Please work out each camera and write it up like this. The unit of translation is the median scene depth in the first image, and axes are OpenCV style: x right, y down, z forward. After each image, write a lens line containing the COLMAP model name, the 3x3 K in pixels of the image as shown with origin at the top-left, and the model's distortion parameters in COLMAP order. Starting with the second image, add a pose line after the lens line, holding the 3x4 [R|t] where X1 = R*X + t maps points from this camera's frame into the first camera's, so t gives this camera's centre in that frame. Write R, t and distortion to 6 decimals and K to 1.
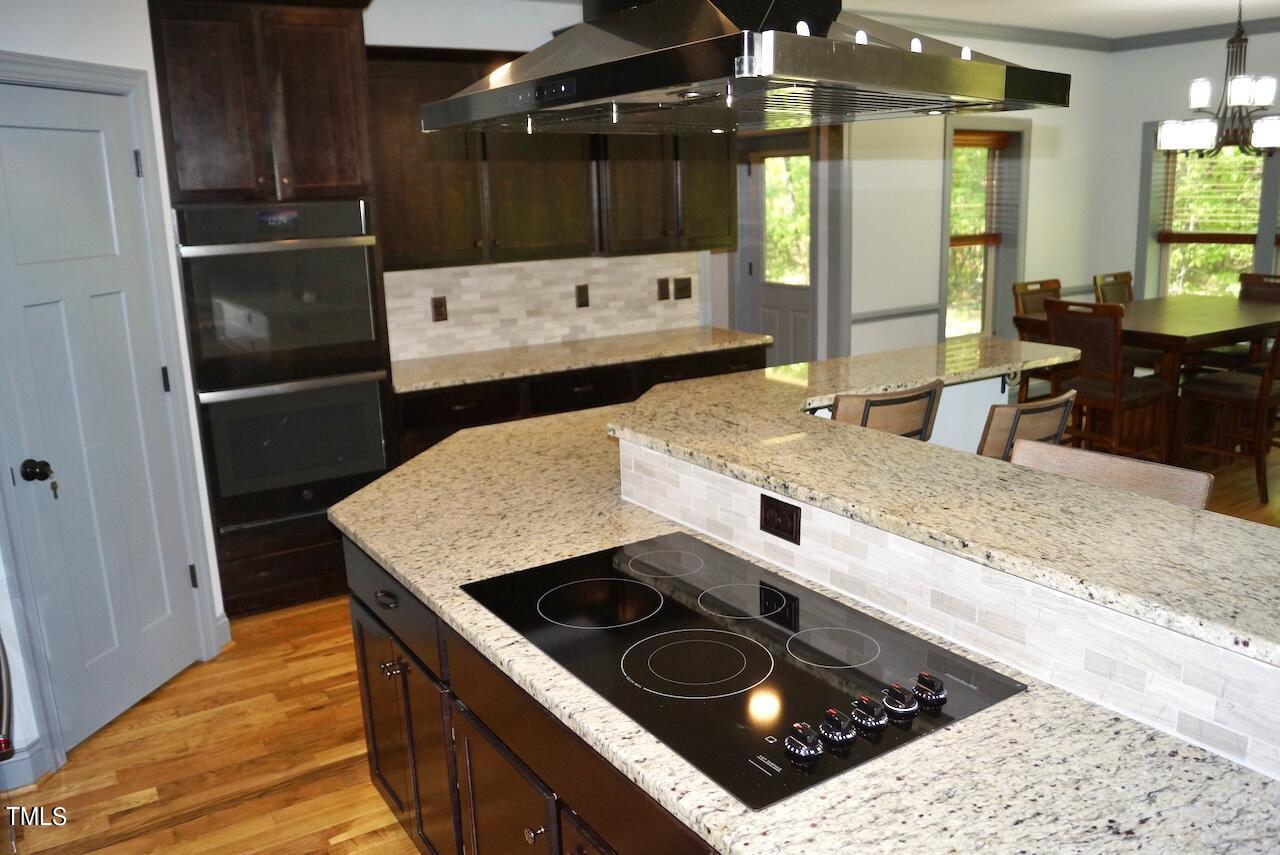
lens RADIAL K [[995.4, 0, 640.0], [0, 995.4, 427.5], [0, 0, 1]] dist [-0.084882, 0.007801]
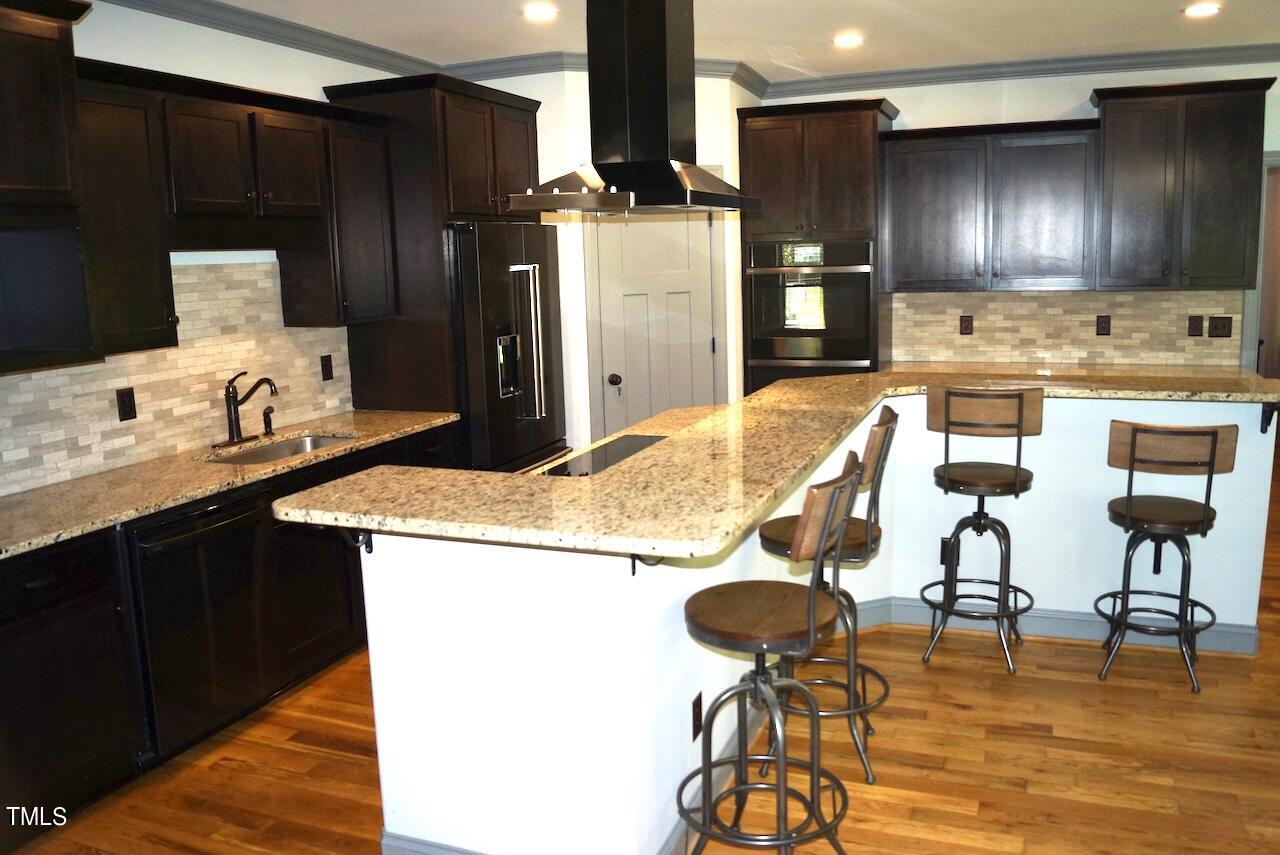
lens RADIAL K [[995.4, 0, 640.0], [0, 995.4, 427.5], [0, 0, 1]] dist [-0.084882, 0.007801]
pose [[0.577654, 0.146770, -0.802979, 0.553693], [-0.169674, 0.983806, 0.057760, 0.007906], [0.798453, 0.102879, 0.593202, -0.071258]]
